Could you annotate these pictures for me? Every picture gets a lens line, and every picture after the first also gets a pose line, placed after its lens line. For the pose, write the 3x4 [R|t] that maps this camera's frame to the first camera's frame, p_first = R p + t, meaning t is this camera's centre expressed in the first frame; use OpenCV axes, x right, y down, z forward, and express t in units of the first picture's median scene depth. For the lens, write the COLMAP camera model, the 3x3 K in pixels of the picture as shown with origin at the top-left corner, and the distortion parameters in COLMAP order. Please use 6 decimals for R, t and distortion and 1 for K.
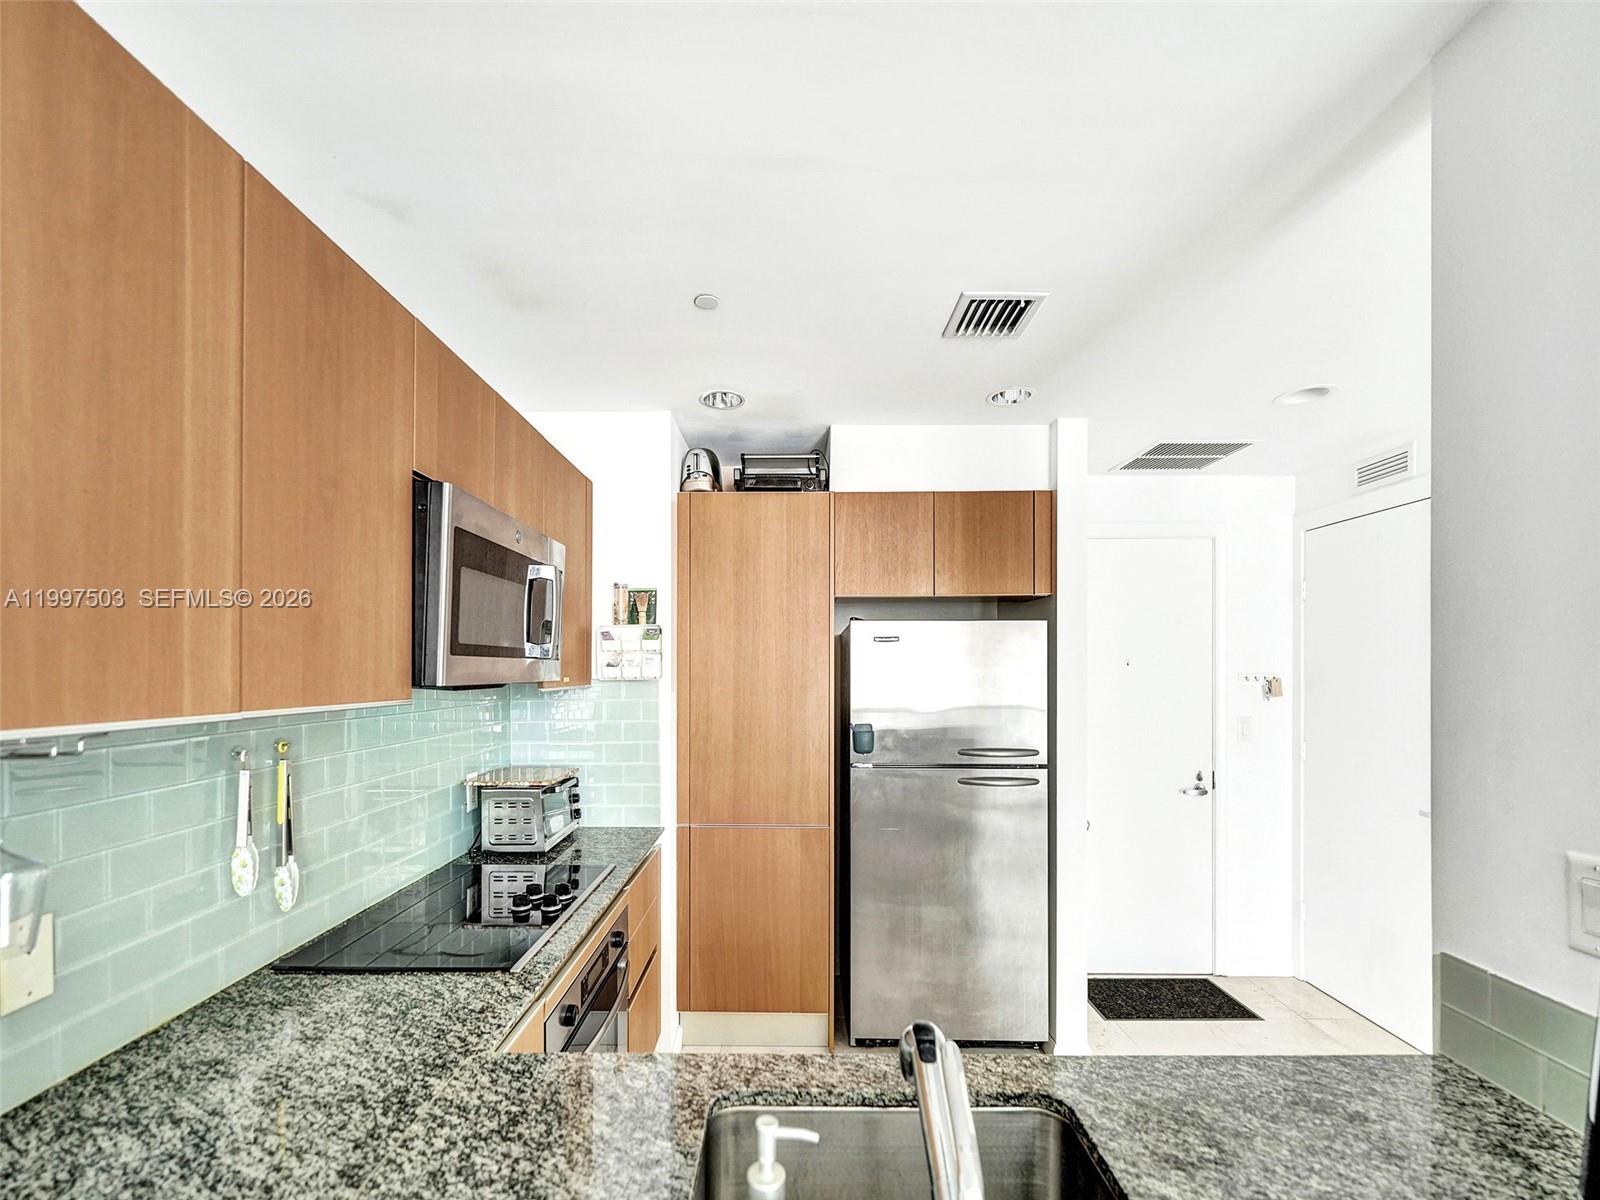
lens RADIAL K [[676.2, 0, 793.6], [0, 676.2, 668.7], [0, 0, 1]] dist [-0.000637, -0.000035]
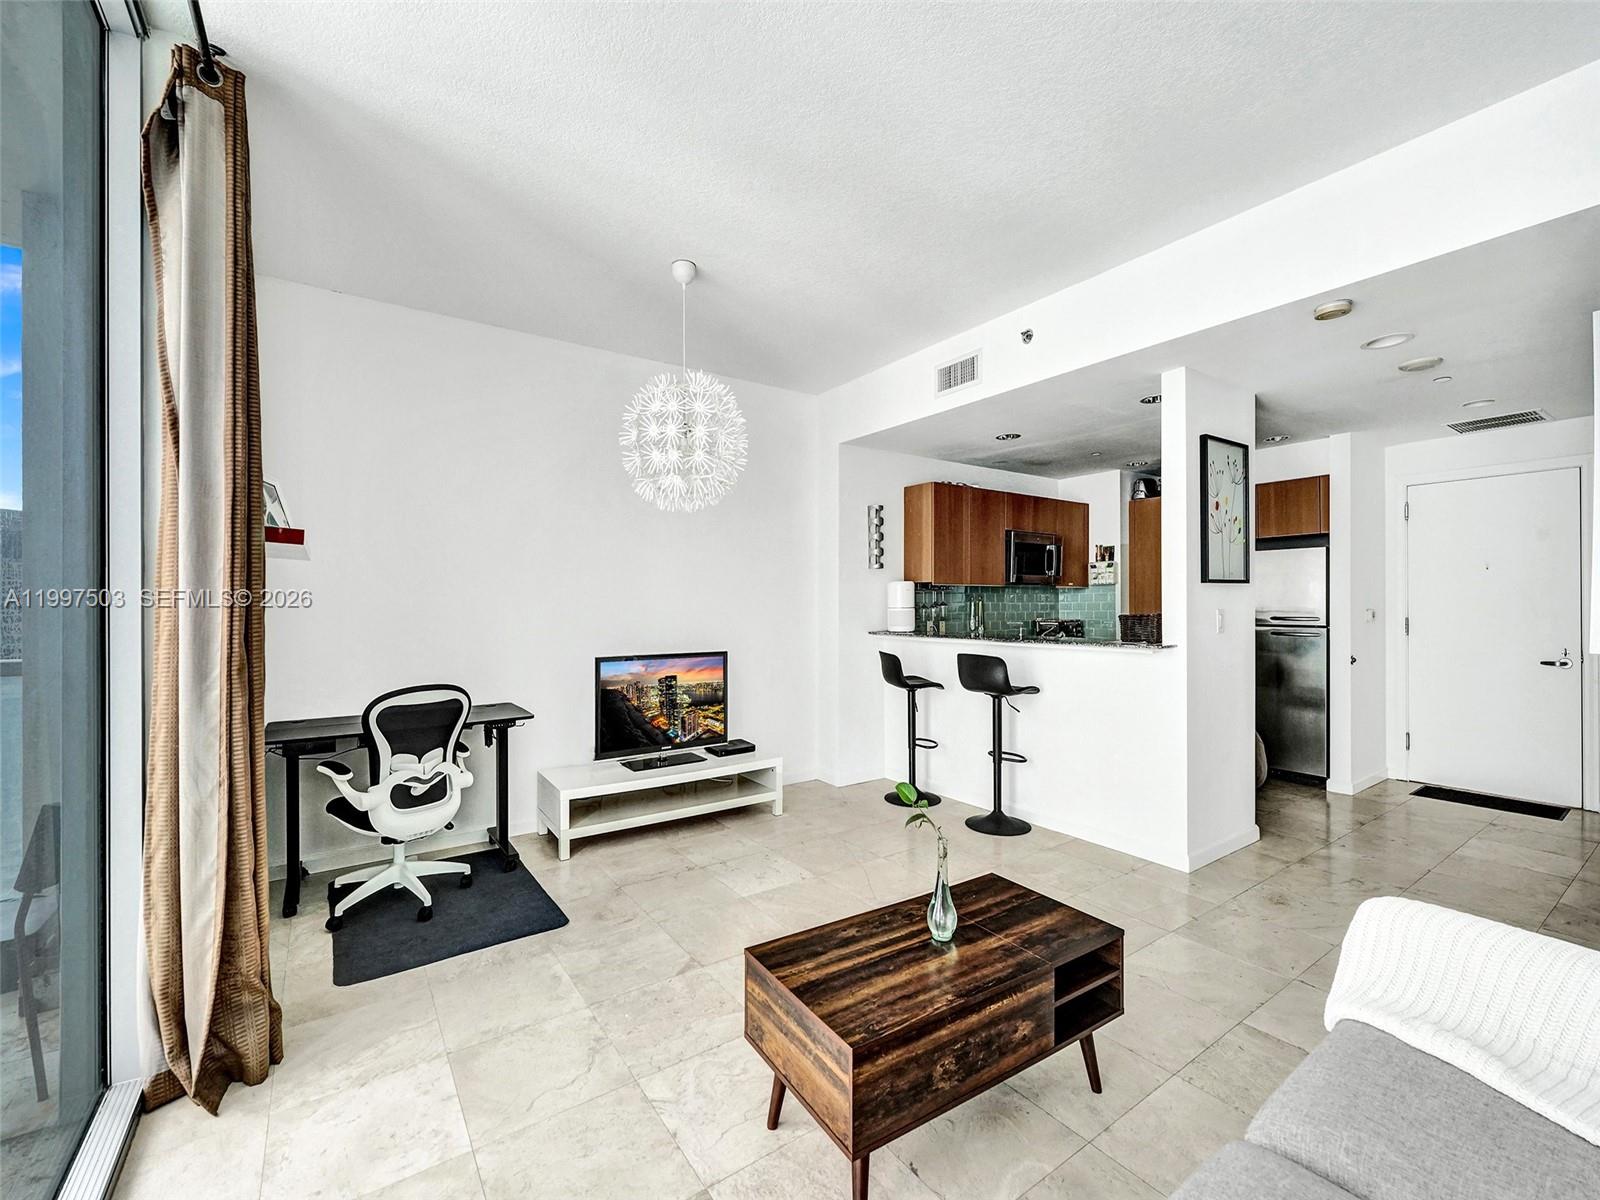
lens RADIAL K [[677.6, 0, 789.5], [0, 677.6, 602.3], [0, 0, 1]] dist [-0.002853, 0.000065]
pose [[0.568939, -0.004012, -0.822370, 1.072510], [0.003752, 0.999990, -0.002283, 0.078135], [0.822371, -0.001787, 0.568949, -1.251682]]
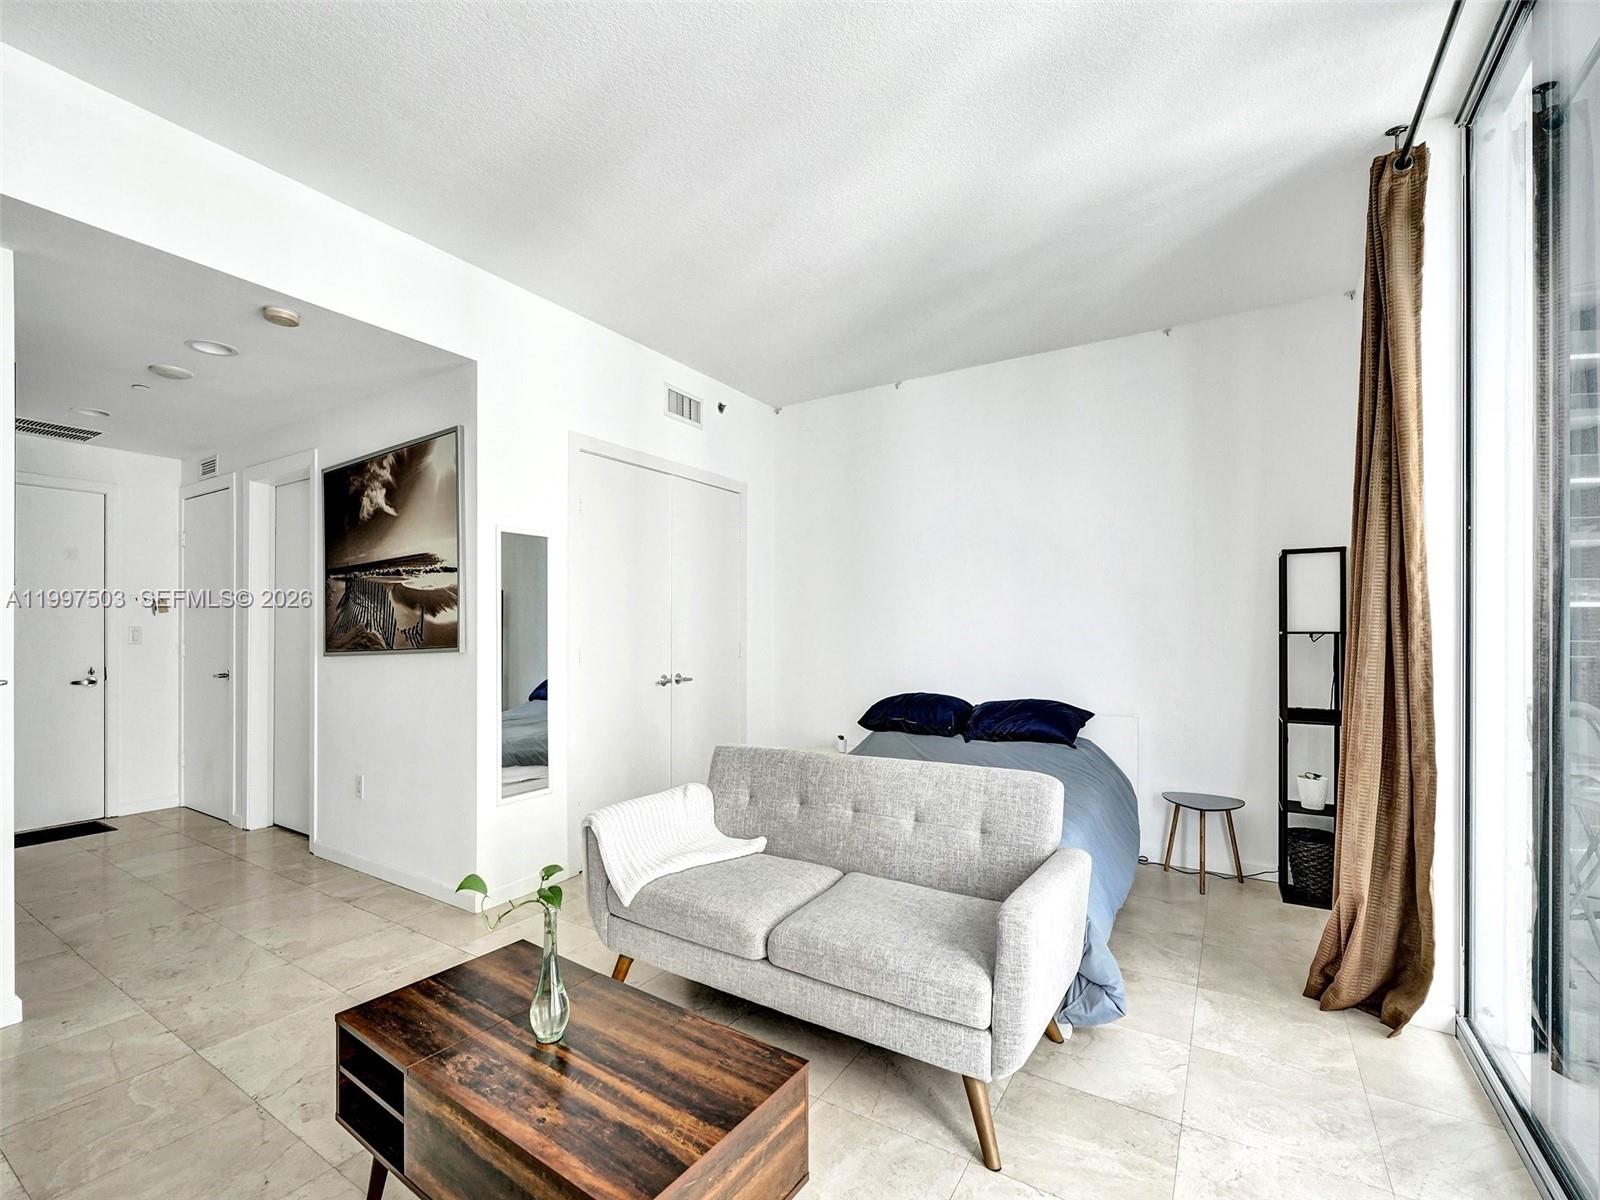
lens RADIAL K [[711.7, 0, 783.6], [0, 711.7, 635.1], [0, 0, 1]] dist [-0.003095, -0.000636]
pose [[0.538391, -0.005338, 0.842678, 0.206327], [-0.001277, 0.999974, 0.007151, 0.100048], [-0.842694, -0.004926, 0.538370, -1.182489]]
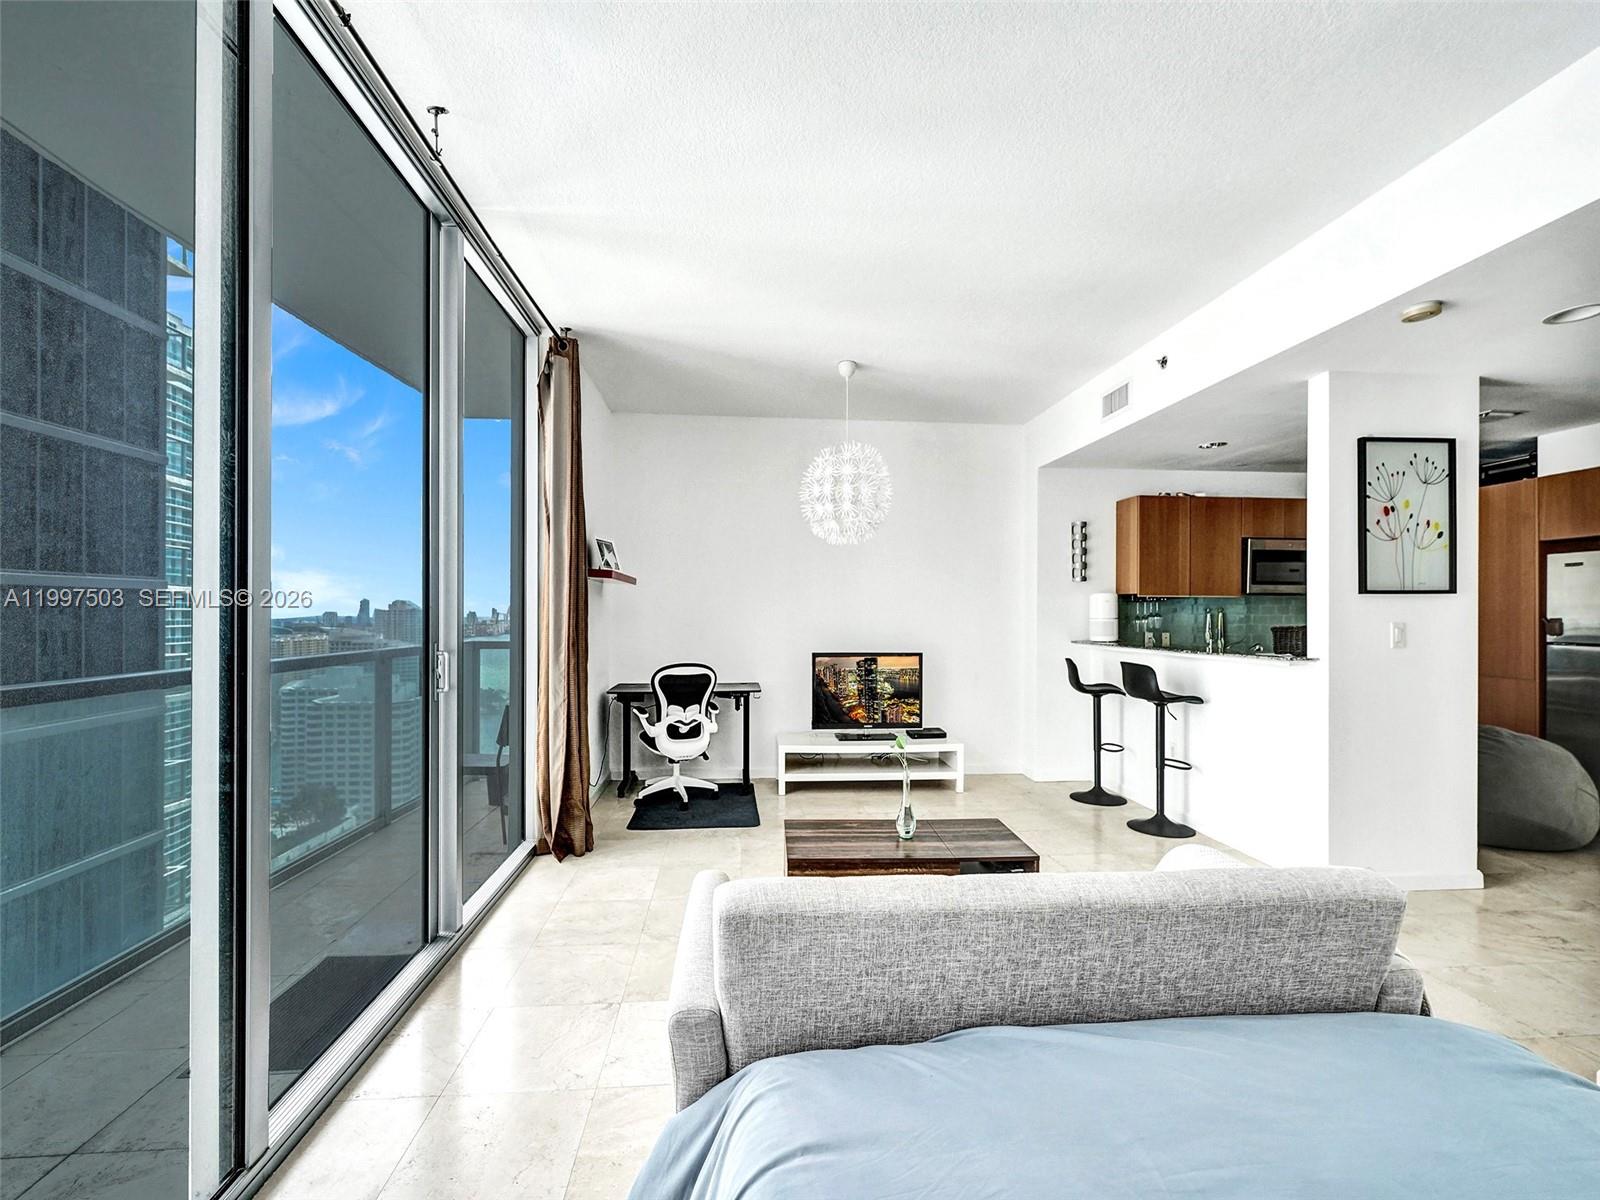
lens RADIAL K [[686.8, 0, 793.6], [0, 686.8, 615.4], [0, 0, 1]] dist [0.002372, 0.000328]
pose [[0.089315, 0.000857, -0.996003, 1.624942], [-0.003714, 0.999993, 0.000527, 0.083209], [0.995996, 0.003653, 0.089318, -0.991482]]
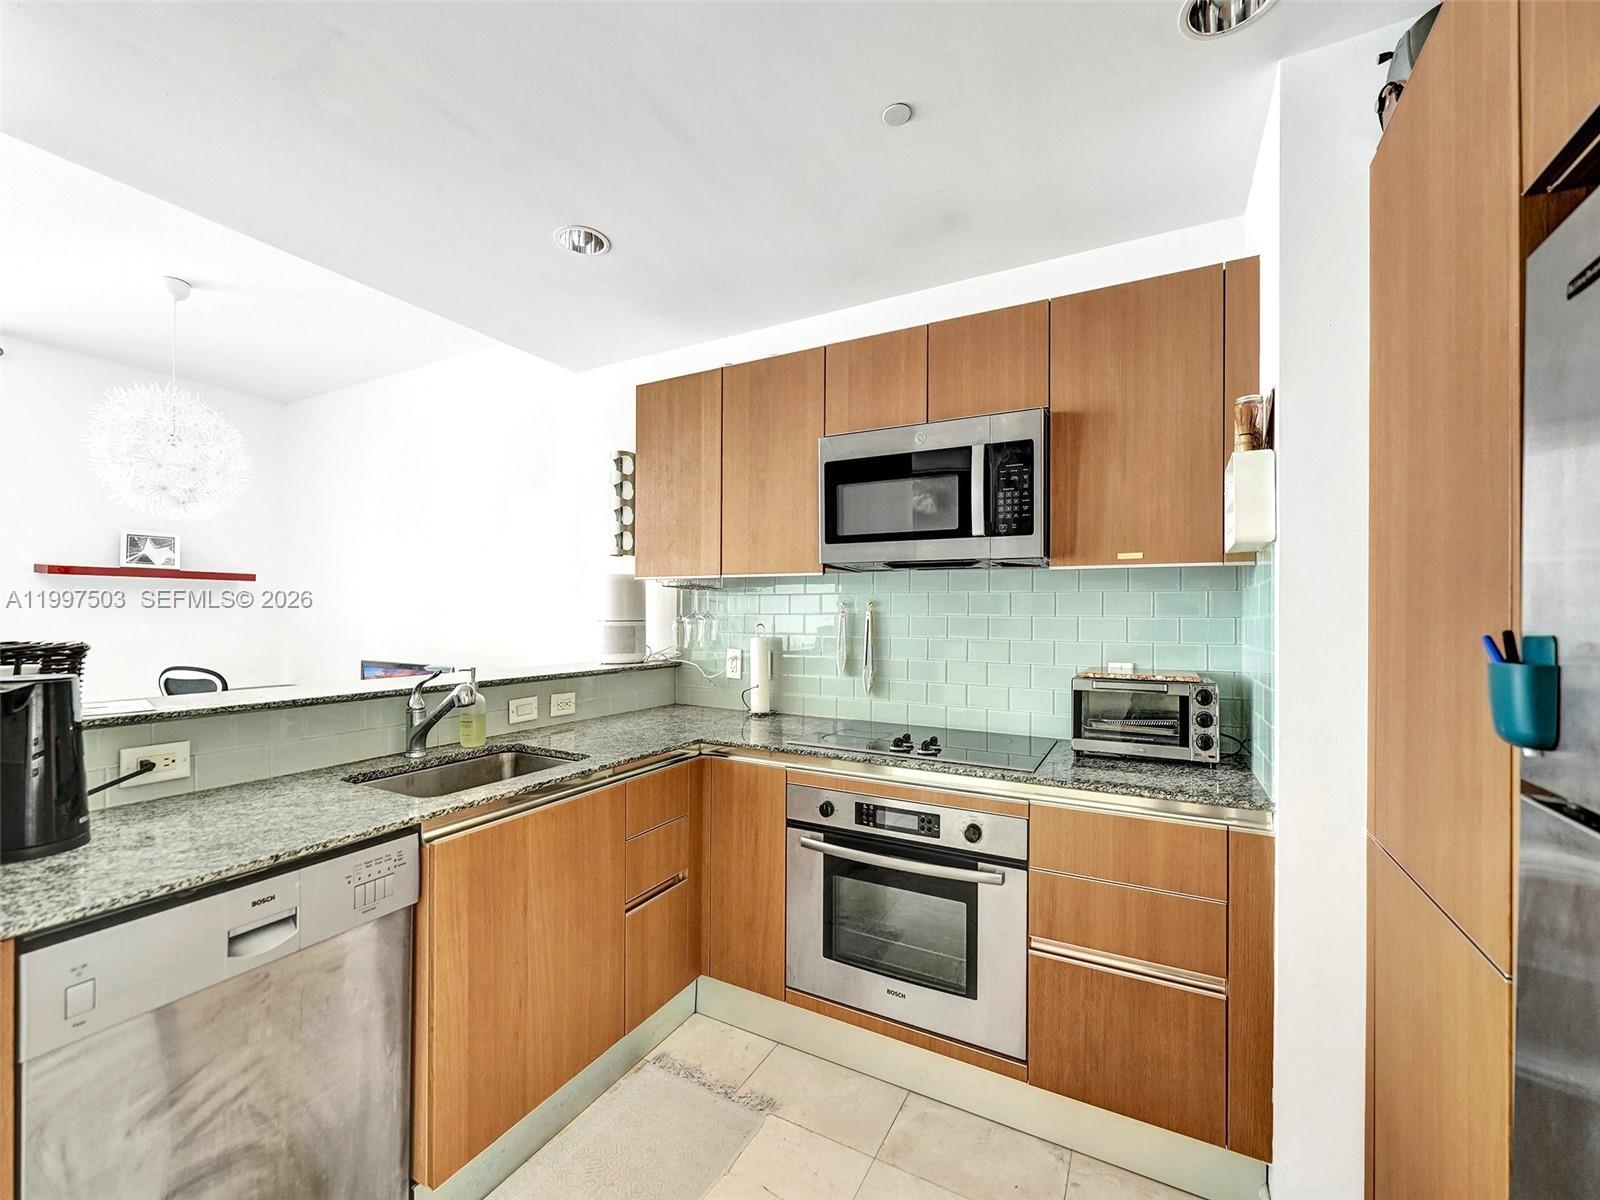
lens RADIAL K [[654.3, 0, 802.7], [0, 654.3, 604.3], [0, 0, 1]] dist [-0.002672, -0.000052]
pose [[-0.477589, -0.011207, -0.878512, 0.457699], [-0.004217, 0.999936, -0.010464, 0.072127], [0.878573, -0.001293, -0.477606, 0.897669]]
